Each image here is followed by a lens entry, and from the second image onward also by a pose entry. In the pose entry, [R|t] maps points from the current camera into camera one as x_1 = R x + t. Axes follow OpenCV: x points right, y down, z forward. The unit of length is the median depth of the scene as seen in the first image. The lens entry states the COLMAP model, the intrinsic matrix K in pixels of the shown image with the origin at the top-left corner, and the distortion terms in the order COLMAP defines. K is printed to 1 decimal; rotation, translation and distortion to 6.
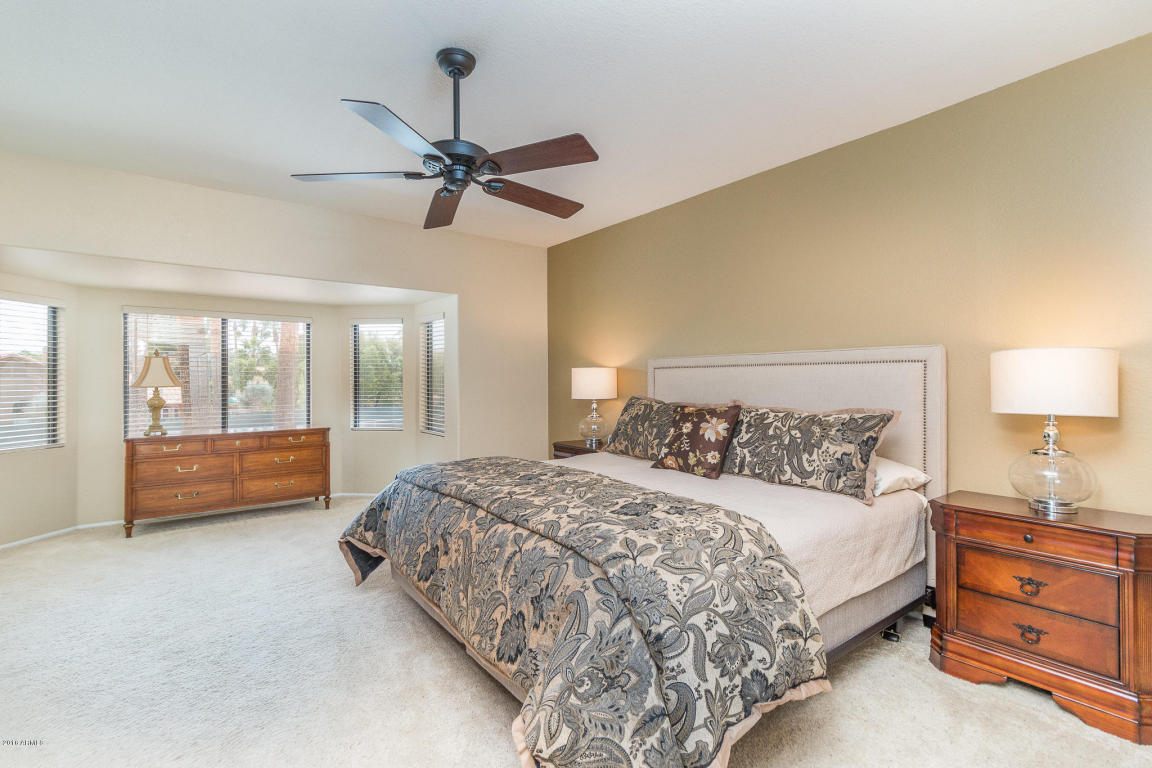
lens RADIAL K [[526.8, 0, 568.2], [0, 526.8, 383.0], [0, 0, 1]] dist [0.001670, -0.000015]
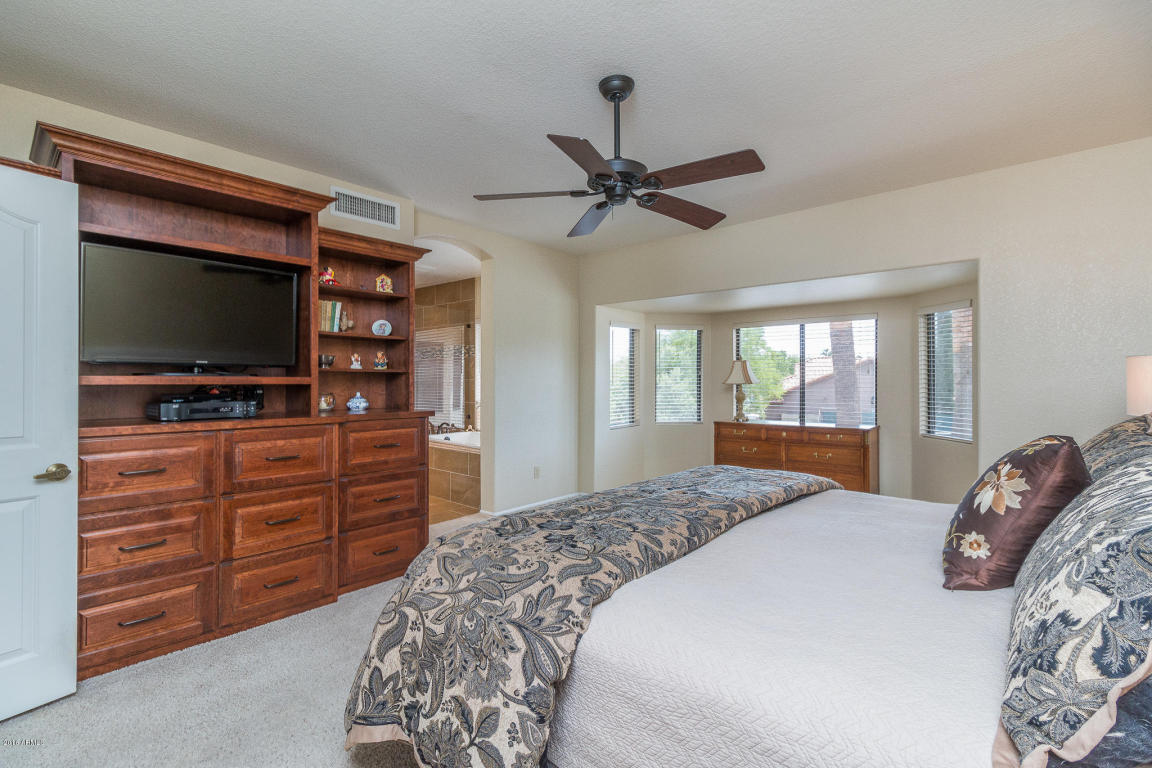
lens RADIAL K [[526.8, 0, 576.8], [0, 526.8, 382.2], [0, 0, 1]] dist [0.001670, -0.000015]
pose [[0.208090, 0.007084, -0.978084, 1.121290], [-0.004282, 0.999971, 0.006331, -0.011266], [0.978100, 0.002870, 0.208114, 0.935269]]
